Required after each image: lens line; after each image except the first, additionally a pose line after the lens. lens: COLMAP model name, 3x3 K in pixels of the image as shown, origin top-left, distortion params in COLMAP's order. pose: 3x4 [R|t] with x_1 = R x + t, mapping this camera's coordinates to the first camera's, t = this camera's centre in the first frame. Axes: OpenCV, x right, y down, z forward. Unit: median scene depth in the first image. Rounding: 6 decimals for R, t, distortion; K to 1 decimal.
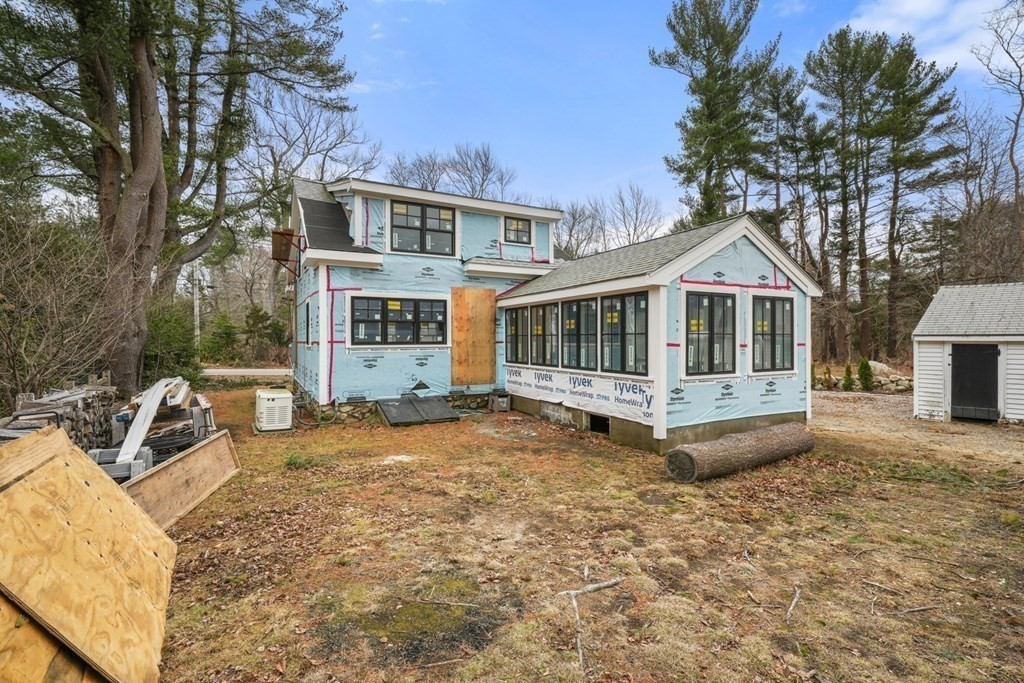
lens RADIAL K [[464.0, 0, 515.8], [0, 464.0, 340.4], [0, 0, 1]] dist [0.003532, -0.001583]
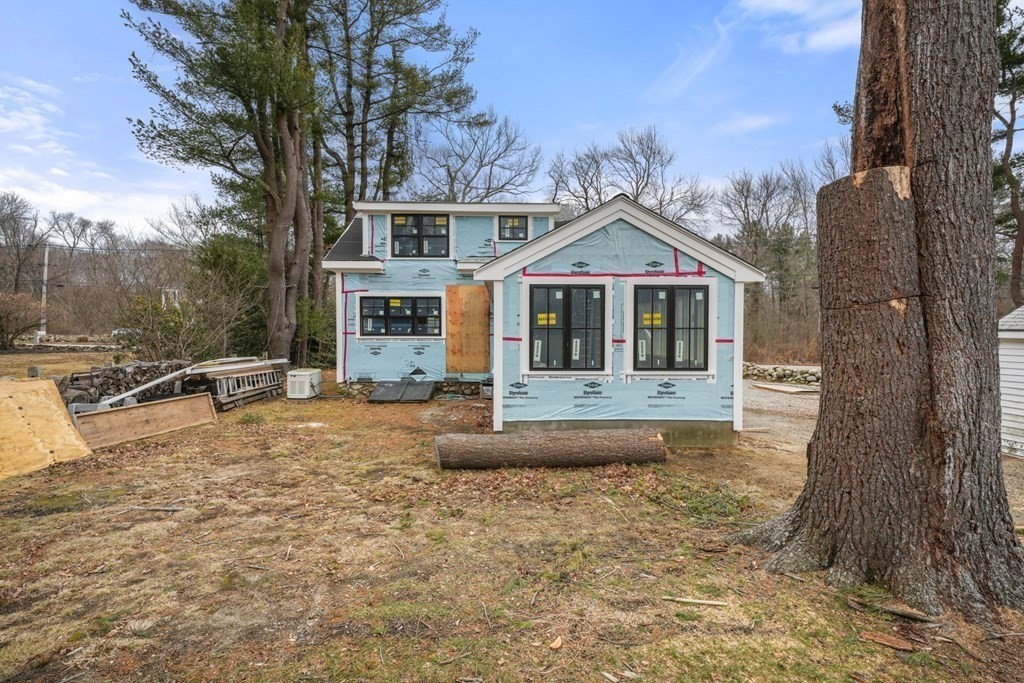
lens RADIAL K [[464.0, 0, 509.3], [0, 464.0, 341.0], [0, 0, 1]] dist [0.003532, -0.001583]
pose [[0.892222, 0.015253, -0.451340, 0.535087], [-0.006274, 0.999752, 0.021384, -0.005274], [0.451554, -0.016248, 0.892096, 0.069303]]
